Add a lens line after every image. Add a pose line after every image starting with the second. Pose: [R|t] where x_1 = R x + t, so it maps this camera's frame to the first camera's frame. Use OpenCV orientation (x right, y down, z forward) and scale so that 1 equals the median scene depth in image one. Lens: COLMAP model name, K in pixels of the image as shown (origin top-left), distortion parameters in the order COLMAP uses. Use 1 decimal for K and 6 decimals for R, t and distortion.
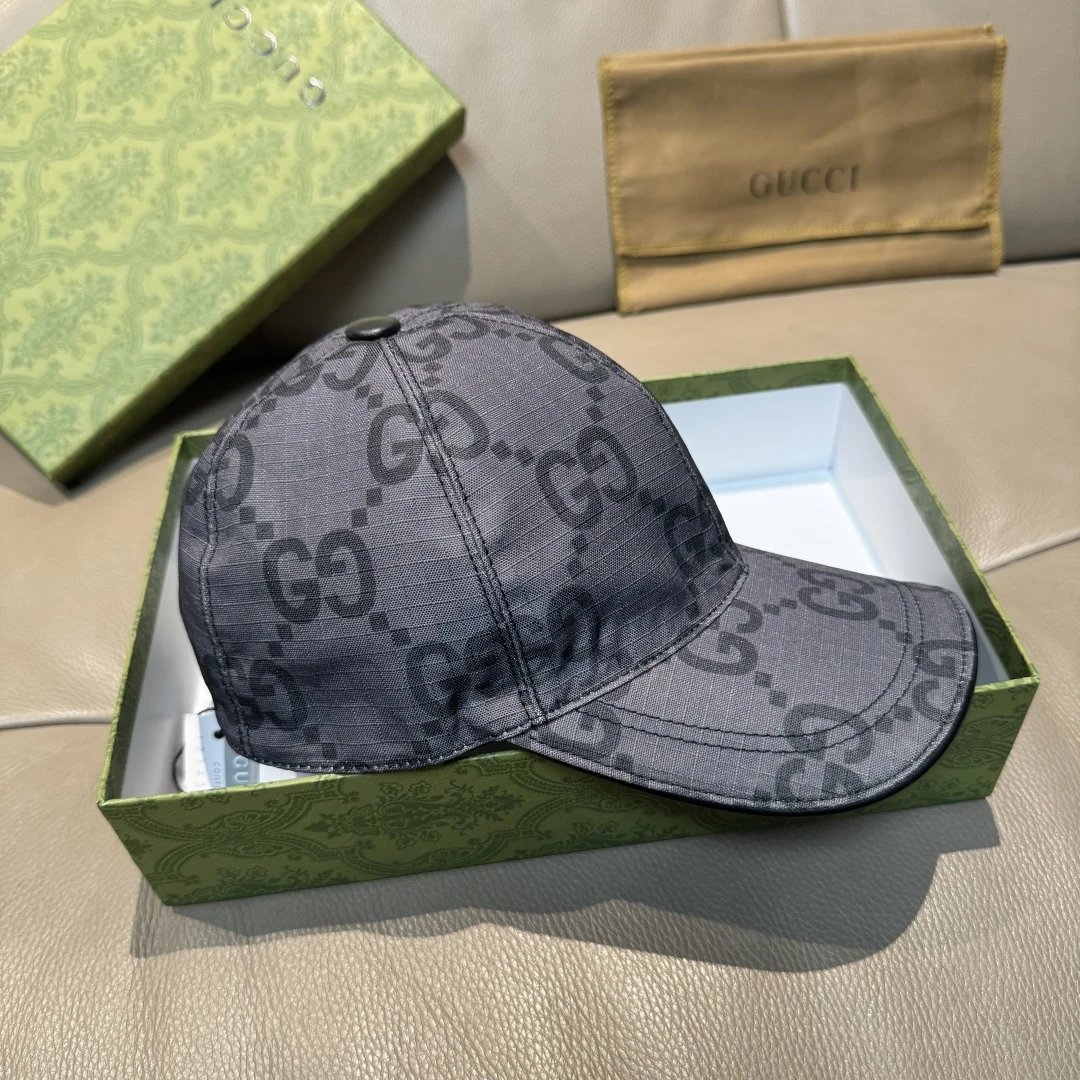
lens RADIAL K [[1082.6, 0, 540.0], [0, 1082.6, 540.0], [0, 0, 1]] dist [-0.019106, -0.000245]
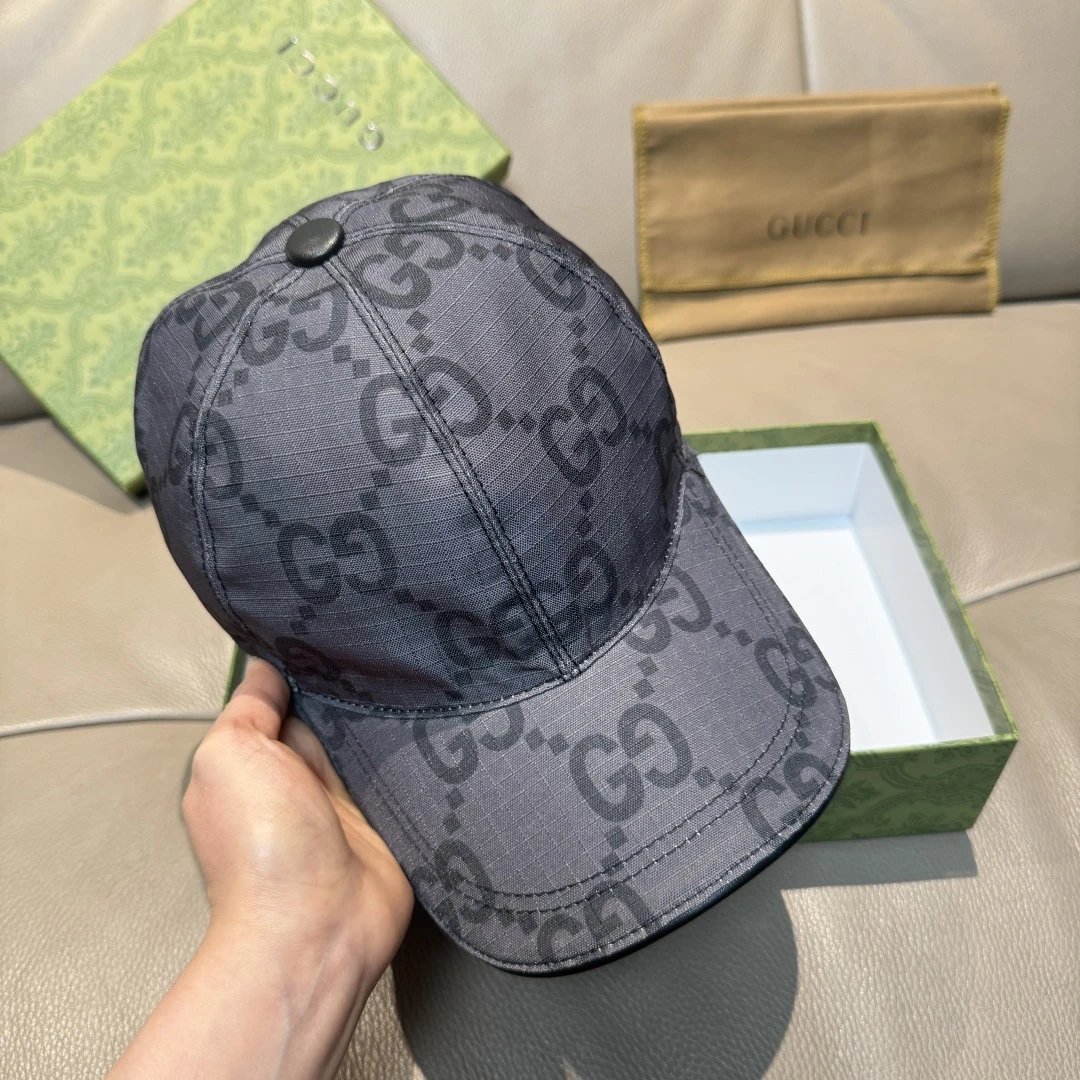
lens RADIAL K [[1085.3, 0, 540.0], [0, 1085.3, 540.0], [0, 0, 1]] dist [0.006713, -0.027533]
pose [[0.999398, 0.027719, 0.020879, -0.054684], [-0.028495, 0.998877, 0.037857, -0.058847], [-0.019807, -0.038429, 0.999065, -0.107046]]
